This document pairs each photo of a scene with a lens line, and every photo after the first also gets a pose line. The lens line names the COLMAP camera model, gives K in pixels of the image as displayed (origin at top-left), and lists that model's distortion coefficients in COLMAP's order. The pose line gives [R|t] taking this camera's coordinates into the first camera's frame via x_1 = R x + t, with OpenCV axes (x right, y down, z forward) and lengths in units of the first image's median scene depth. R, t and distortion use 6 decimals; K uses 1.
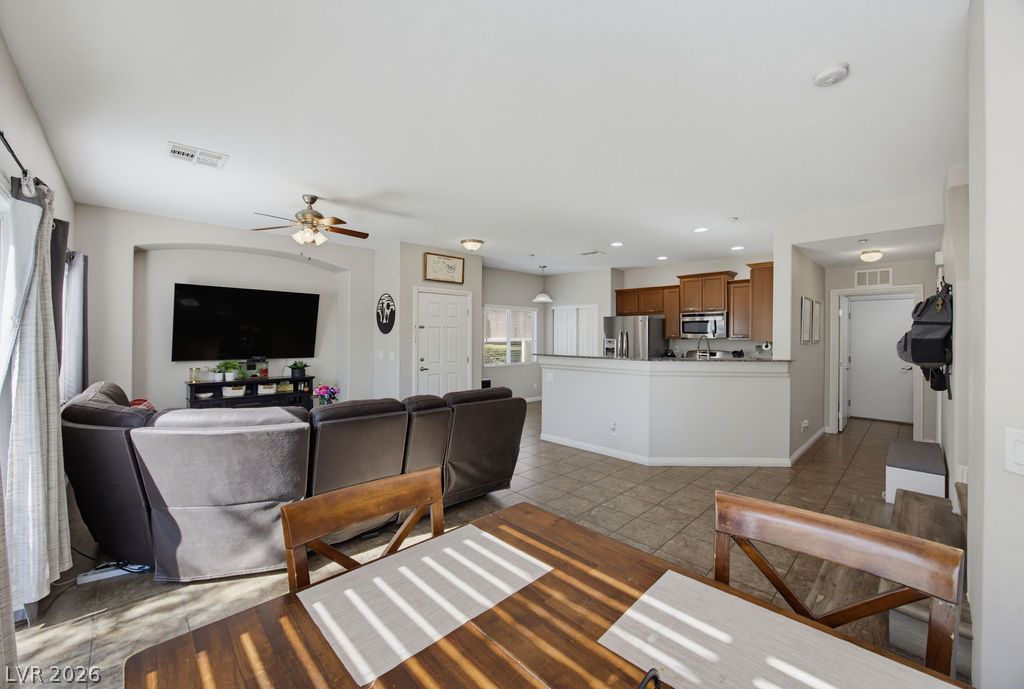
lens RADIAL K [[419.0, 0, 512.0], [0, 419.0, 344.5], [0, 0, 1]] dist [-0.002001, -0.000035]
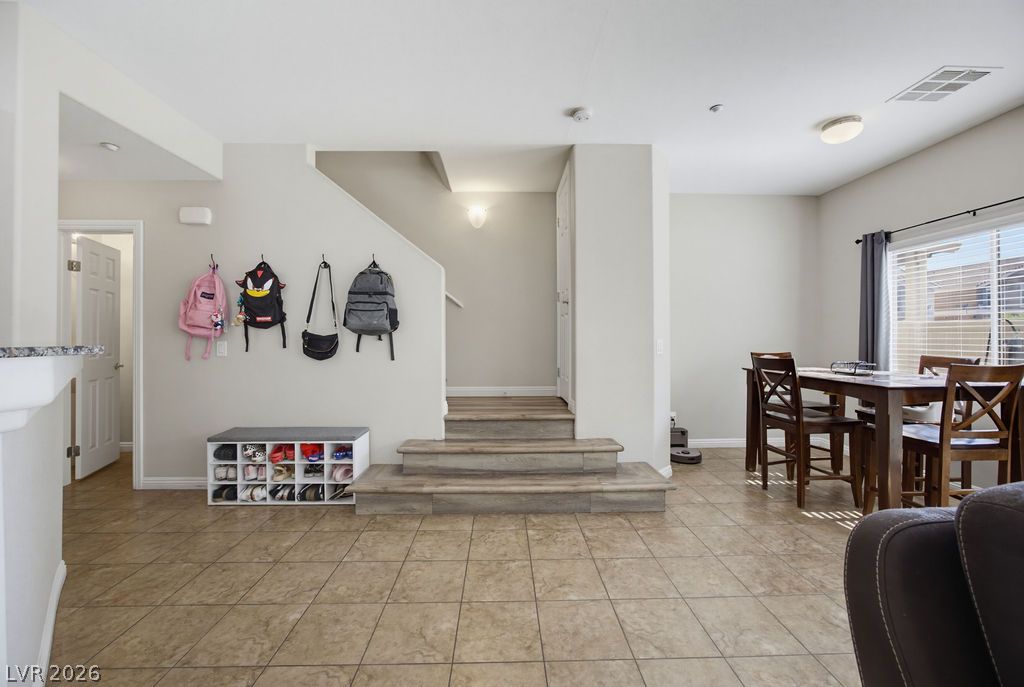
lens RADIAL K [[395.4, 0, 510.0], [0, 395.4, 336.2], [0, 0, 1]] dist [-0.033324, 0.012240]
pose [[-0.724973, -0.005015, 0.688759, 0.016762], [0.009967, 0.999792, 0.017771, 0.022342], [-0.688705, 0.019748, -0.724772, 0.752978]]
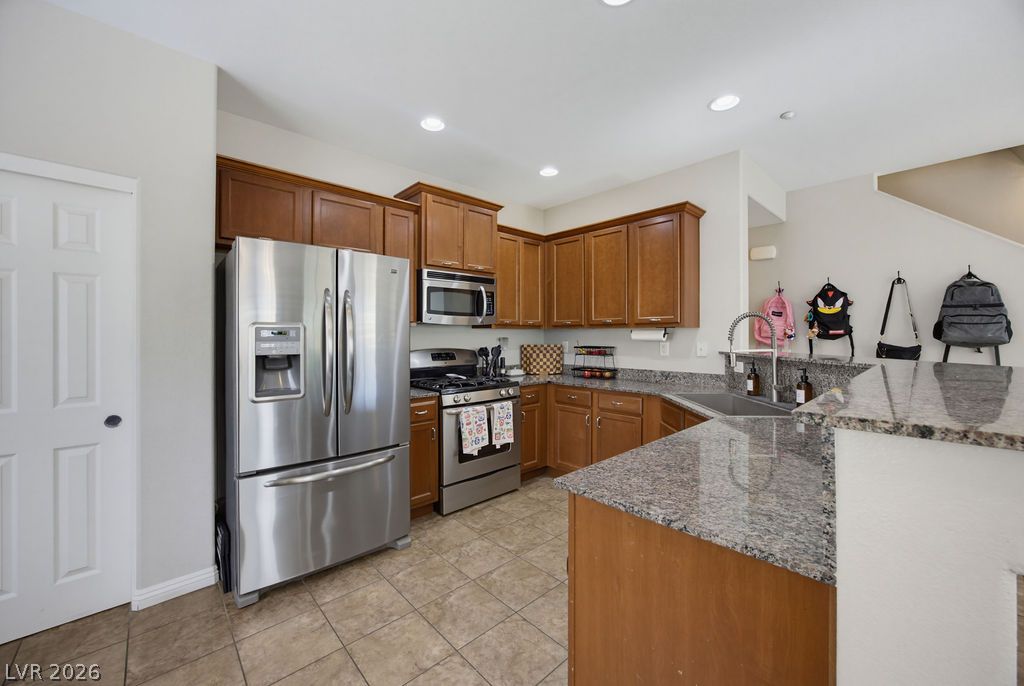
lens RADIAL K [[395.4, 0, 510.0], [0, 395.4, 335.7], [0, 0, 1]] dist [-0.033324, 0.012240]
pose [[0.029633, -0.007618, 0.999532, -0.015916], [0.020945, 0.999756, 0.006999, -0.003682], [-0.999341, 0.020728, 0.029785, 1.097660]]
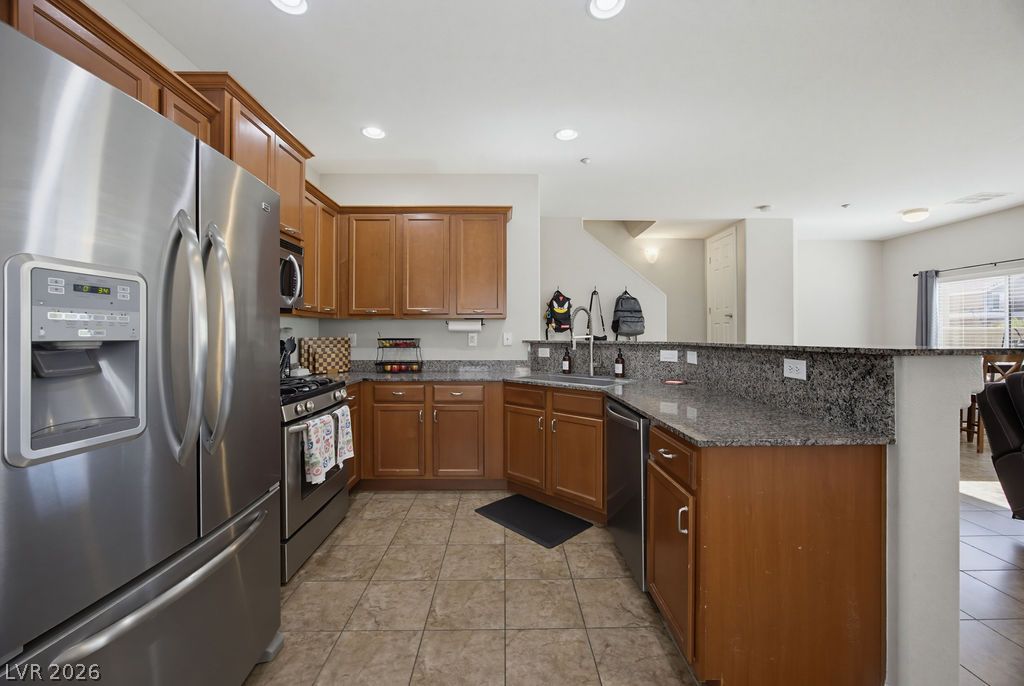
lens RADIAL K [[395.4, 0, 510.0], [0, 395.4, 335.7], [0, 0, 1]] dist [-0.033324, 0.012240]
pose [[-0.723314, -0.007306, 0.690480, 0.106606], [0.008316, 0.999779, 0.019290, 0.007857], [-0.690469, 0.019695, -0.723094, 1.303386]]
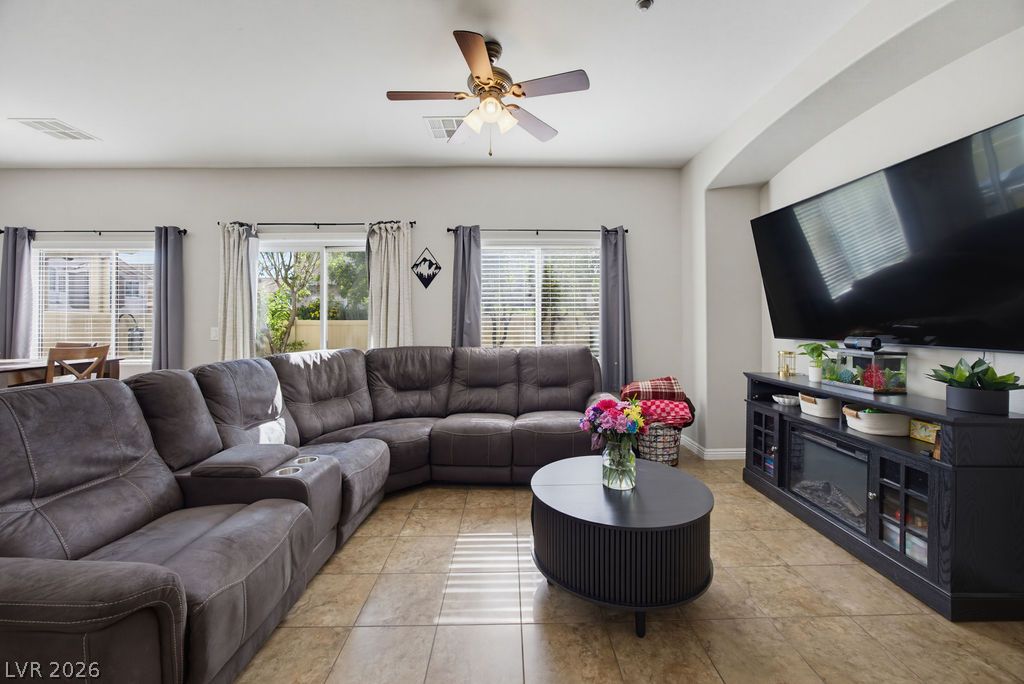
lens RADIAL K [[405.7, 0, 507.0], [0, 405.7, 320.0], [0, 0, 1]] dist [-0.033358, 0.014041]
pose [[-0.695999, -0.006269, -0.718015, -0.070470], [-0.014554, 0.999880, 0.005378, 0.012718], [0.717895, 0.014193, -0.696007, 0.953292]]
